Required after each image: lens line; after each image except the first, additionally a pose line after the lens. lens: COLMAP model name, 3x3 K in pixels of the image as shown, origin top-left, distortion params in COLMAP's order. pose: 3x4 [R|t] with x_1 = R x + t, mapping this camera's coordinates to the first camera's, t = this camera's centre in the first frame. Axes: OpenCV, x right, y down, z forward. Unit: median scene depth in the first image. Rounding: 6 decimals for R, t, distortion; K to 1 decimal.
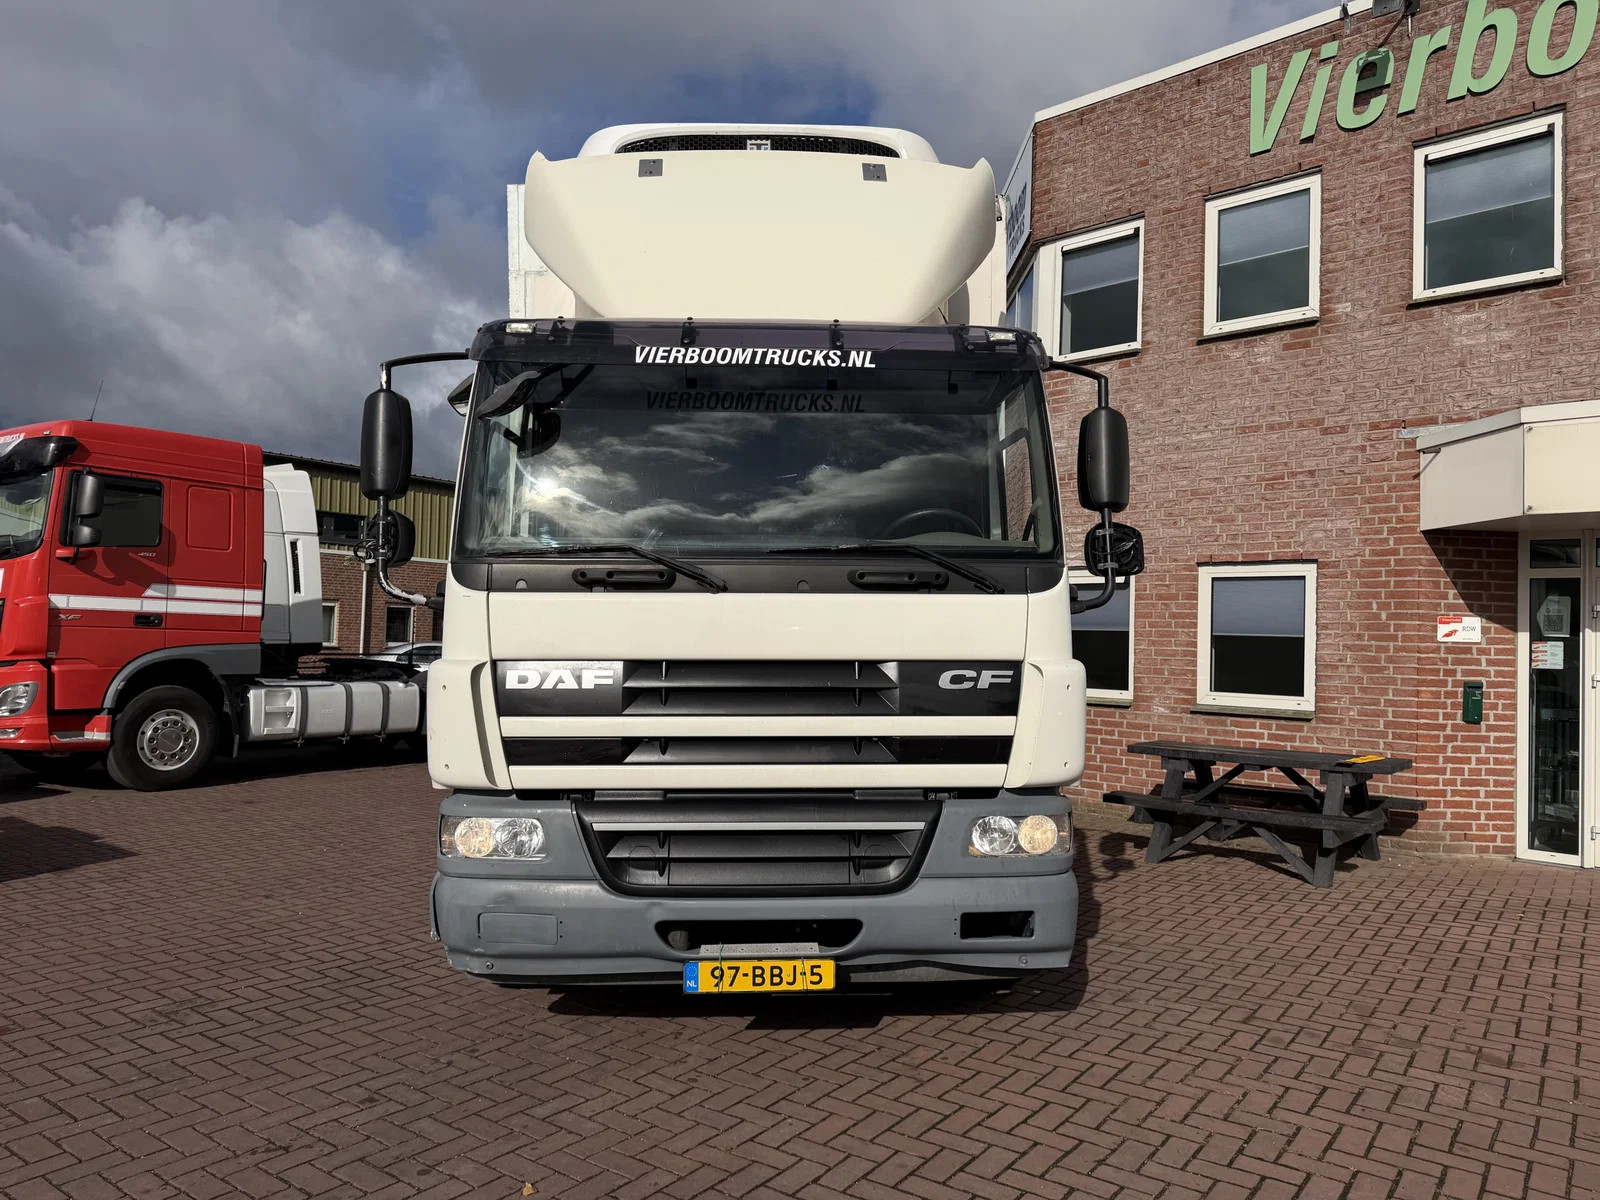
lens RADIAL K [[1120.6, 0, 806.4], [0, 1120.6, 607.3], [0, 0, 1]] dist [0.022618, -0.032680]
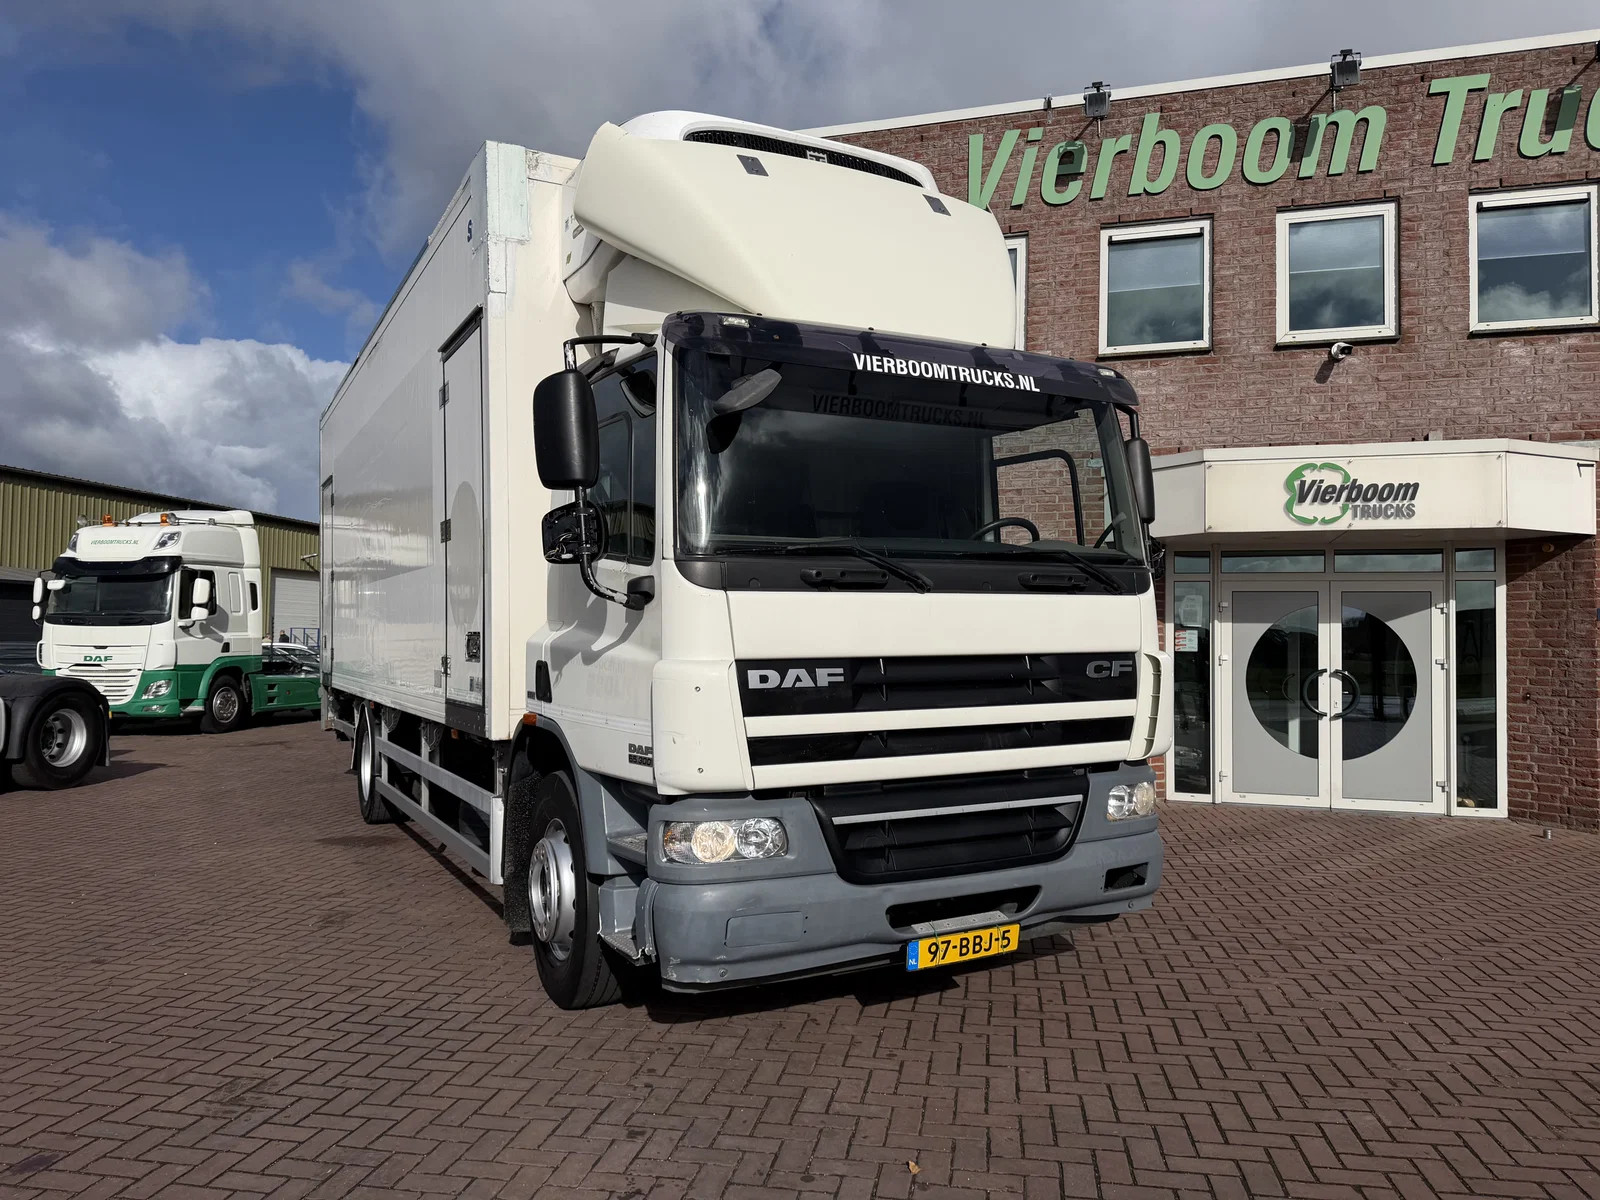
lens RADIAL K [[1120.6, 0, 792.8], [0, 1120.6, 610.5], [0, 0, 1]] dist [0.022618, -0.032680]
pose [[0.895595, -0.001212, 0.444869, -0.610949], [-0.003072, 0.999956, 0.008909, -0.004892], [-0.444860, -0.009345, 0.895551, 0.095747]]
